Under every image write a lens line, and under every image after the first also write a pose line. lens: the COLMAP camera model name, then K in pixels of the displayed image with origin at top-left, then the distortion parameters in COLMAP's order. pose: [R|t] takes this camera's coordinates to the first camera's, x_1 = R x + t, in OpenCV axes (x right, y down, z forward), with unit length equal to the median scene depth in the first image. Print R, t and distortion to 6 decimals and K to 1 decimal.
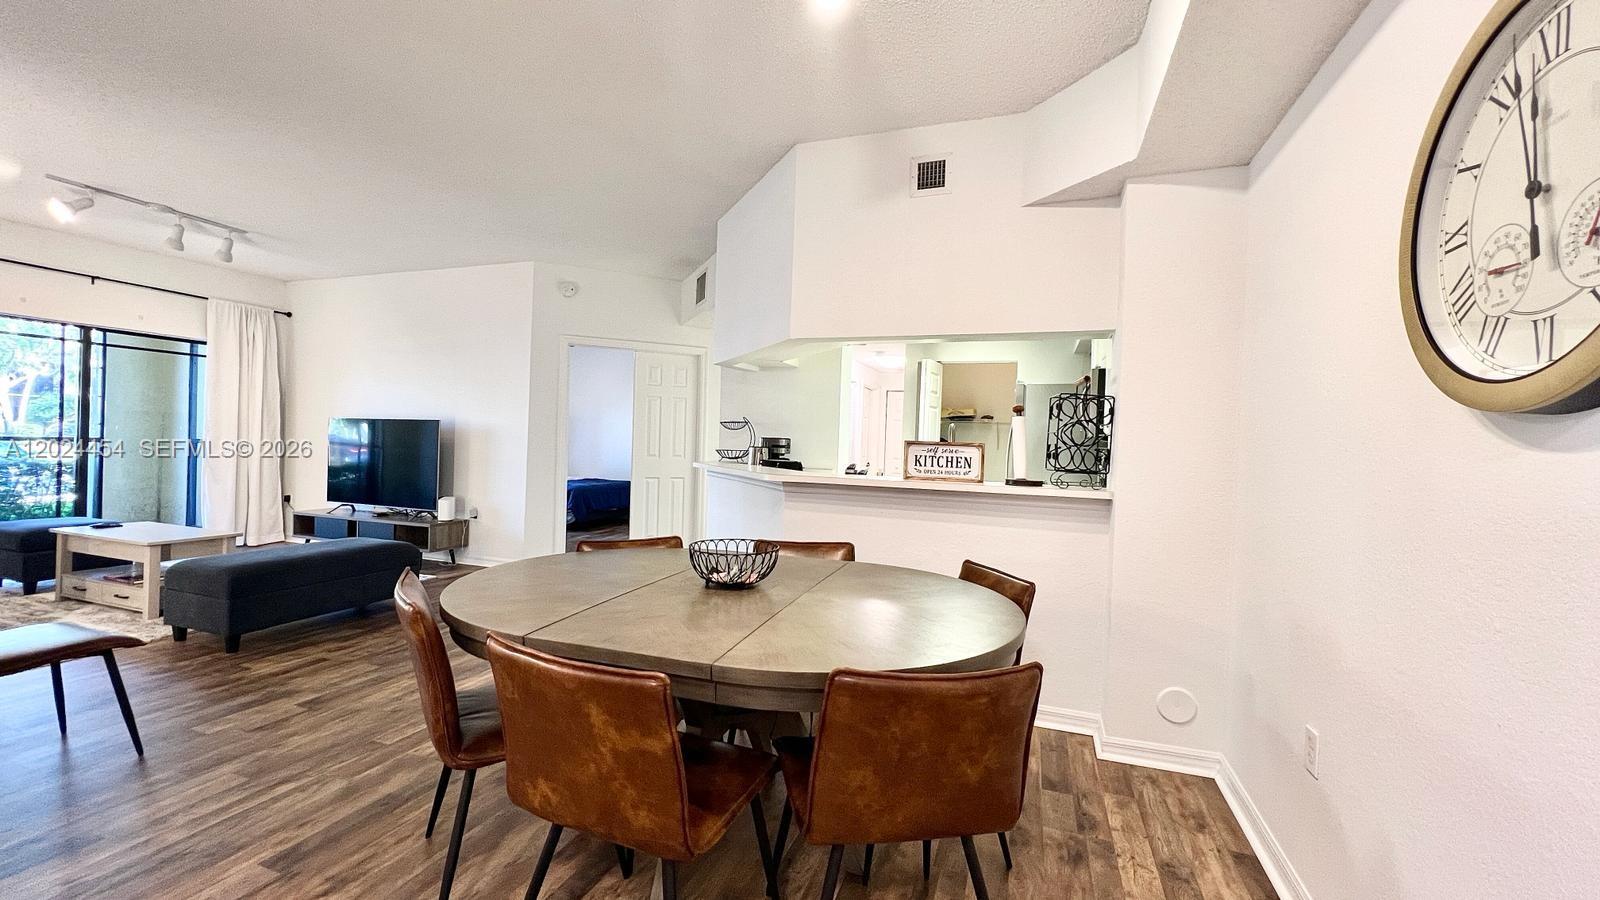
lens RADIAL K [[641.3, 0, 799.0], [0, 641.3, 452.0], [0, 0, 1]] dist [-0.005122, 0.001493]
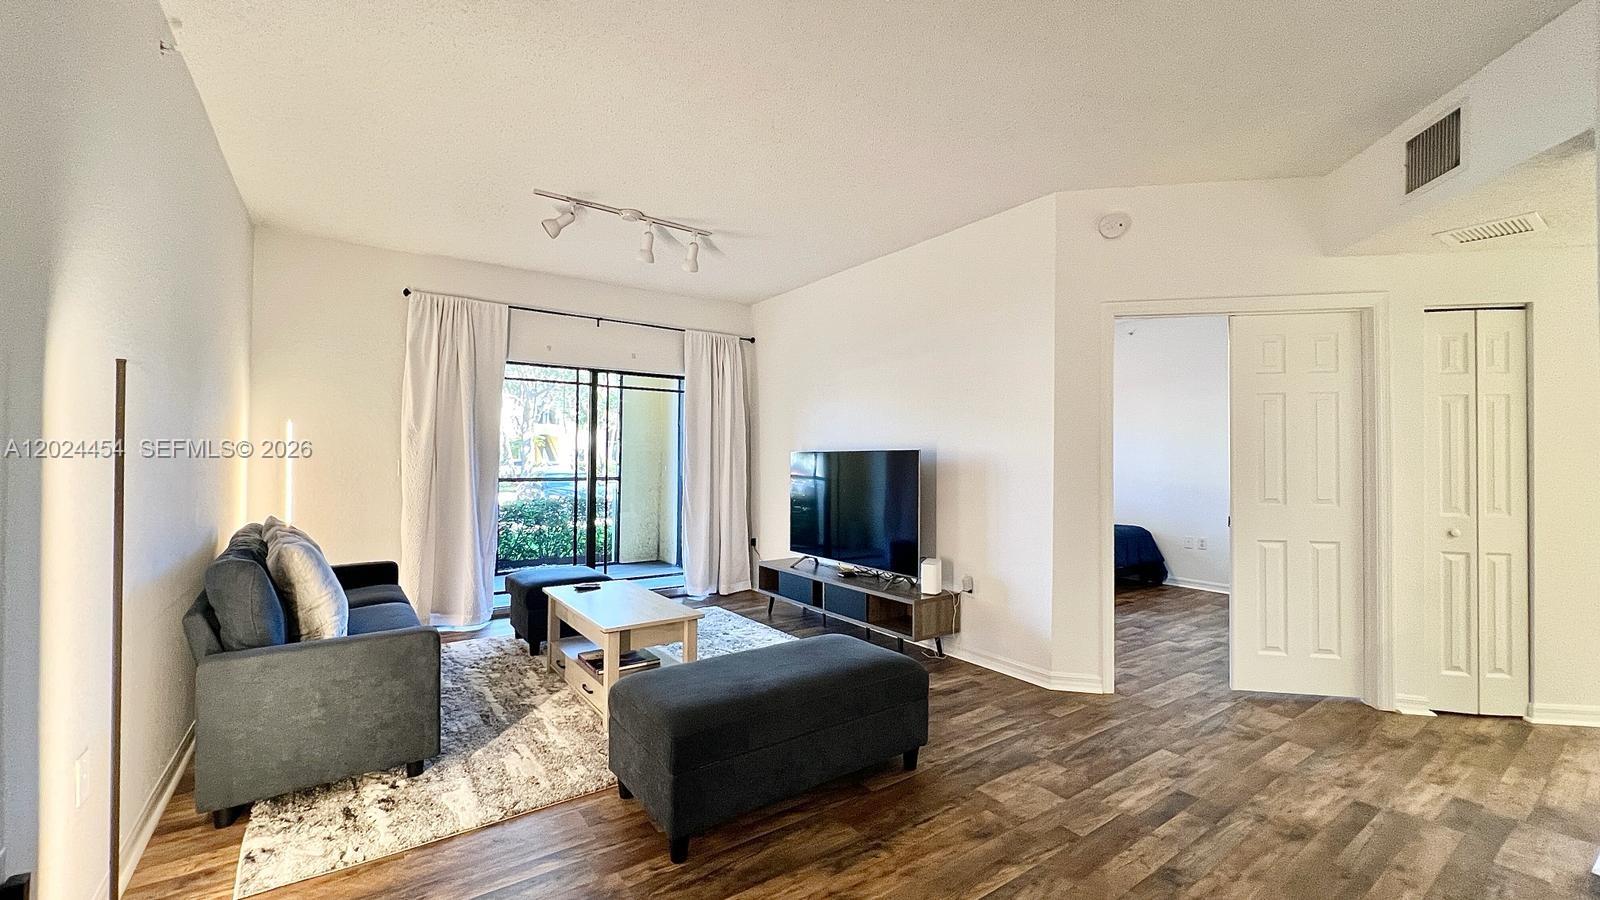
lens RADIAL K [[641.3, 0, 783.7], [0, 641.3, 450.4], [0, 0, 1]] dist [-0.005122, 0.001493]
pose [[0.807910, -0.033647, -0.588345, -0.259420], [0.013091, 0.999147, -0.039163, -0.023062], [0.589161, 0.023939, 0.807661, 0.330710]]
